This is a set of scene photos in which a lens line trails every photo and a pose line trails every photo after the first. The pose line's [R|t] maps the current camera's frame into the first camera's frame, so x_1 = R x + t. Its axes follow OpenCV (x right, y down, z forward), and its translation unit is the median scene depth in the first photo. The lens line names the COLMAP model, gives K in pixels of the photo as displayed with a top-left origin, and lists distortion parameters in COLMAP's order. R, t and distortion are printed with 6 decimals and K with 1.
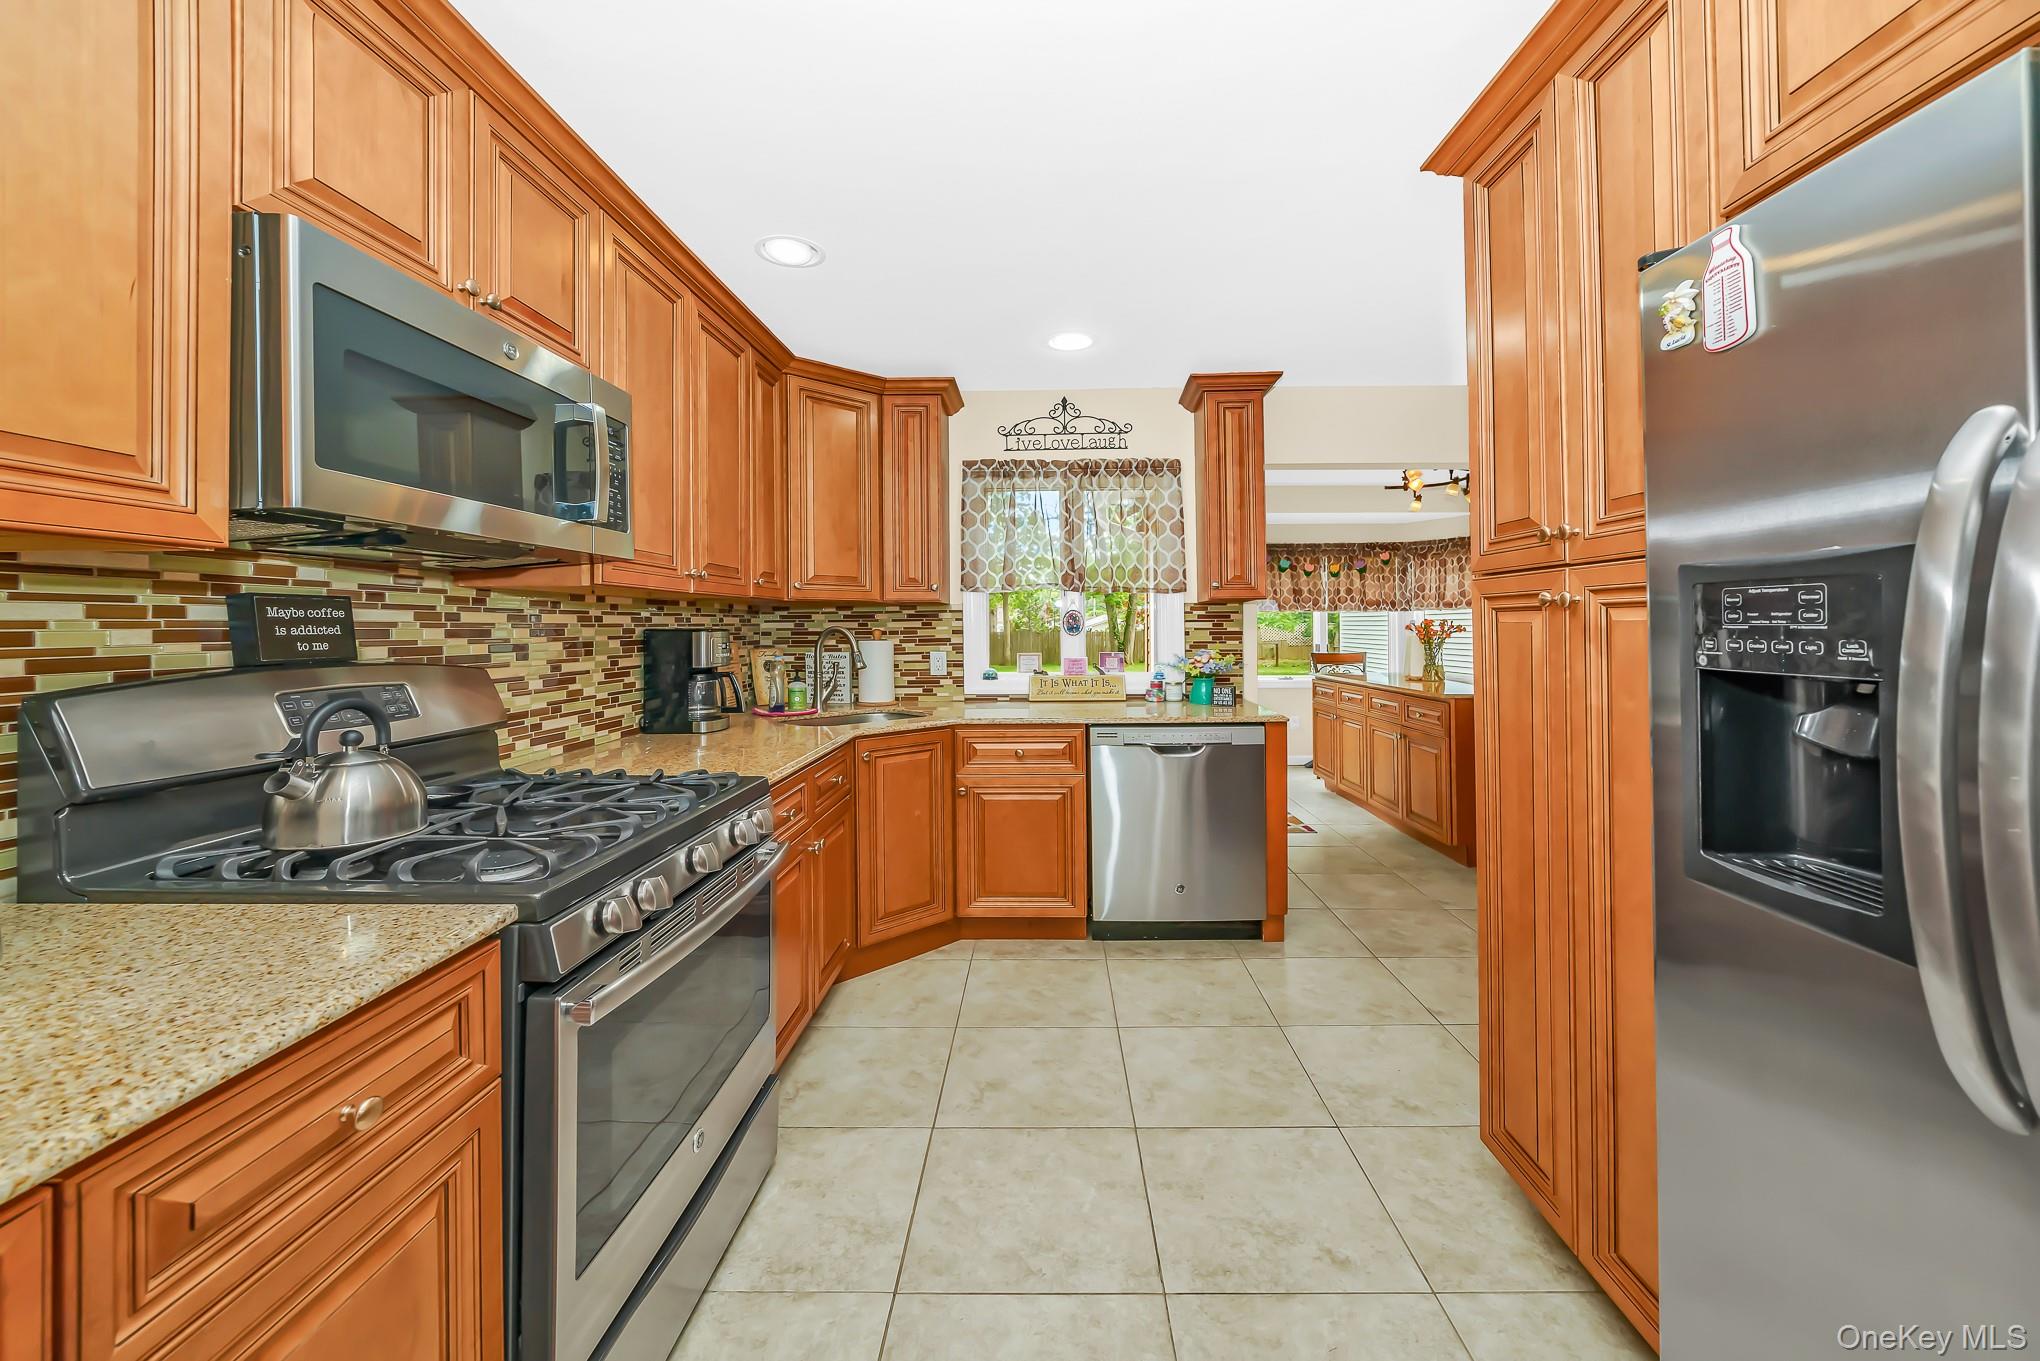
lens RADIAL K [[700.8, 0, 1059.3], [0, 700.8, 626.7], [0, 0, 1]] dist [-0.002073, -0.000161]
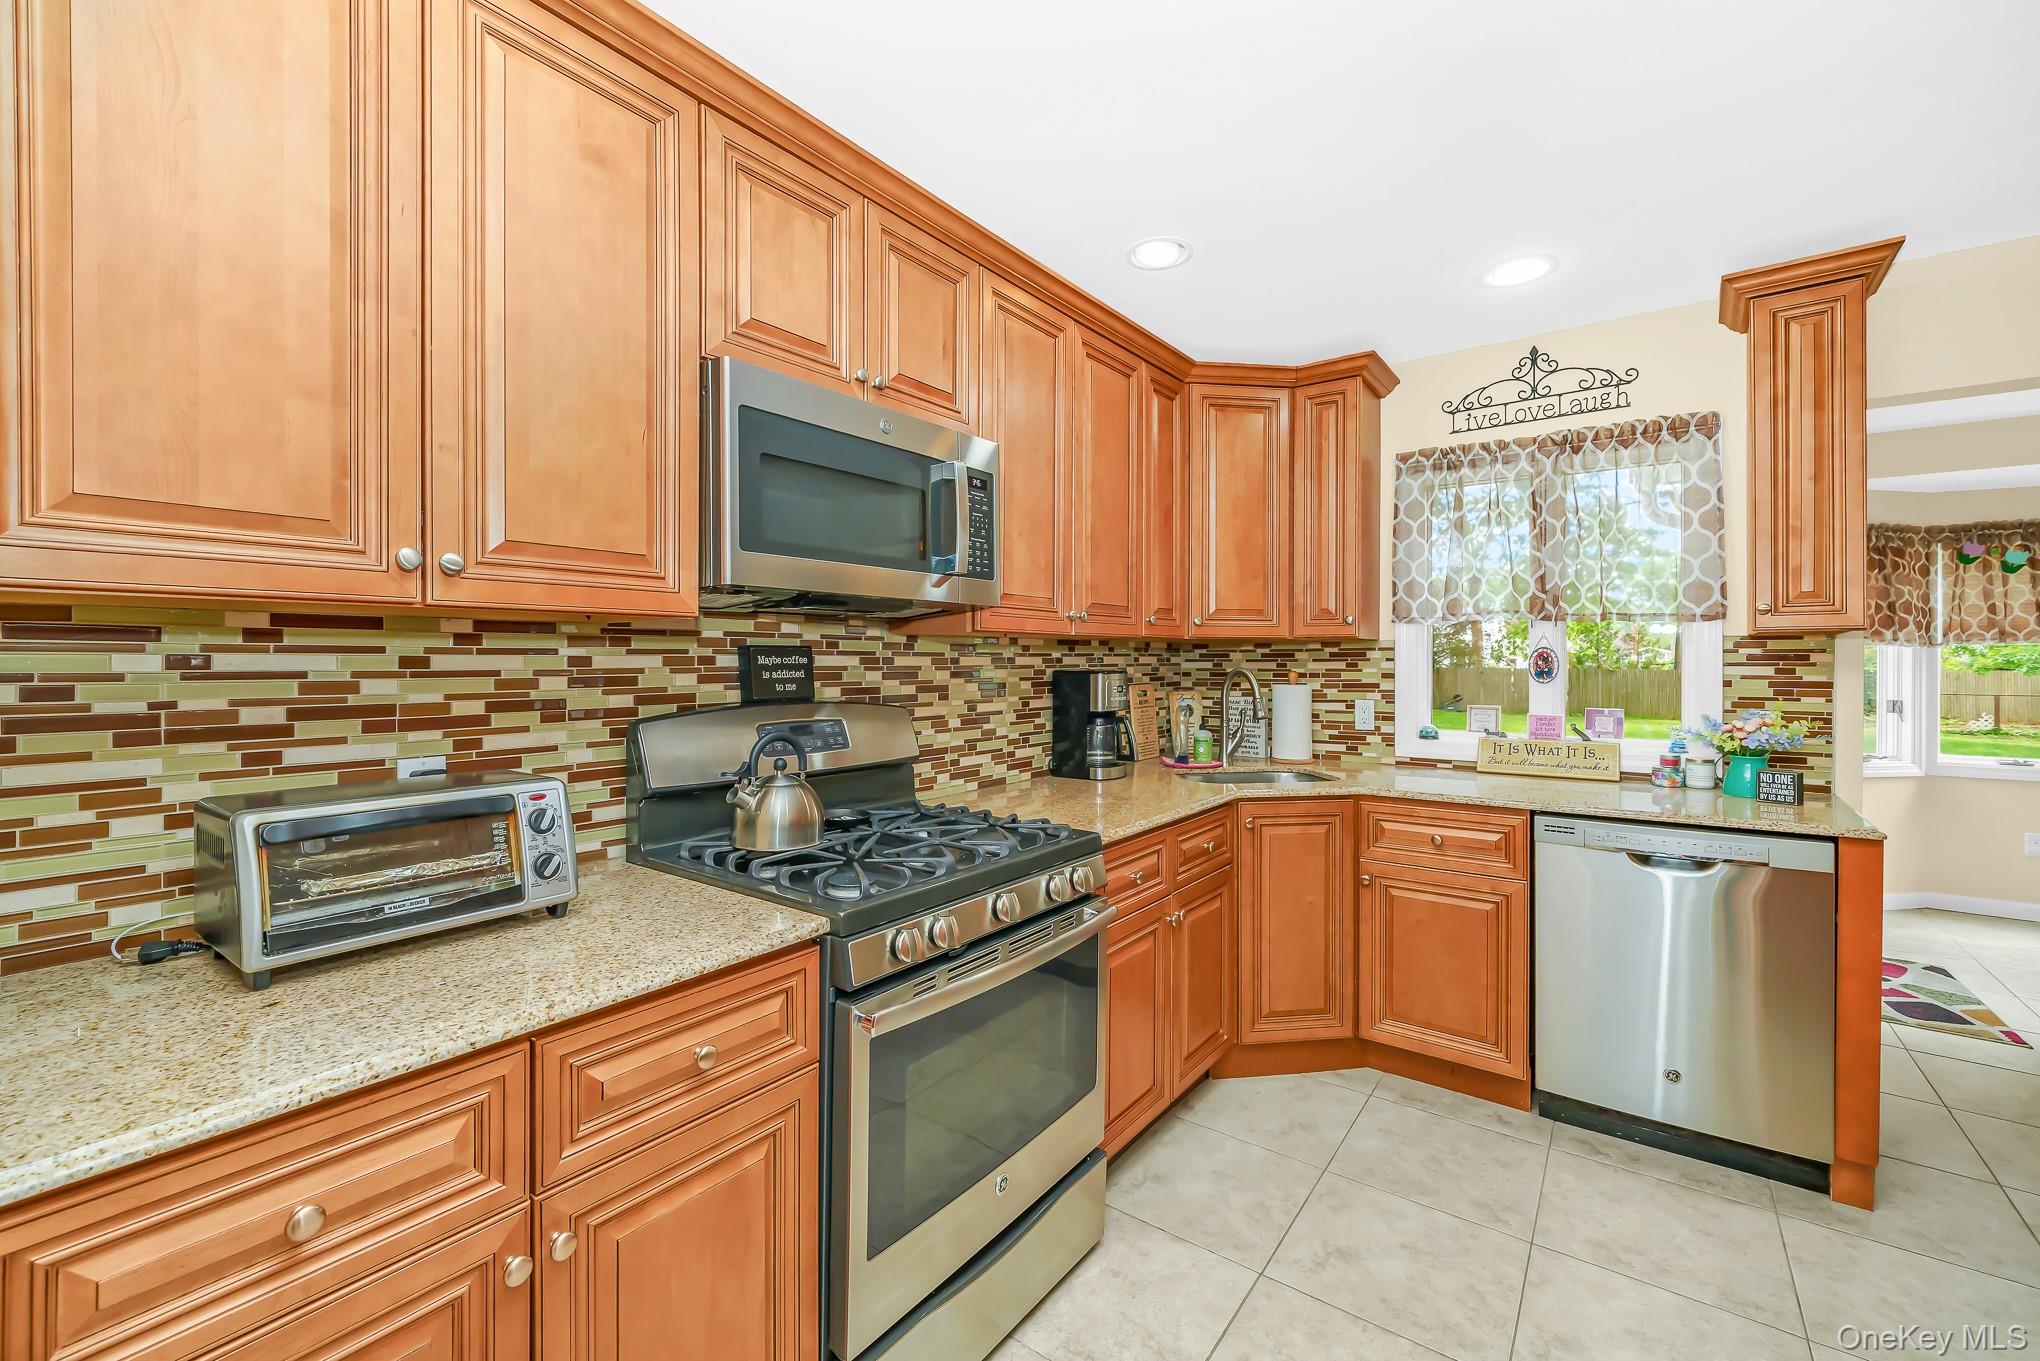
lens RADIAL K [[854.9, 0, 1067.9], [0, 854.9, 672.1], [0, 0, 1]] dist [0.002480, 0.000187]
pose [[0.826229, 0.006885, -0.563293, 0.132435], [0.000095, 0.999924, 0.012360, -0.011413], [0.563335, -0.010266, 0.826165, 0.020051]]
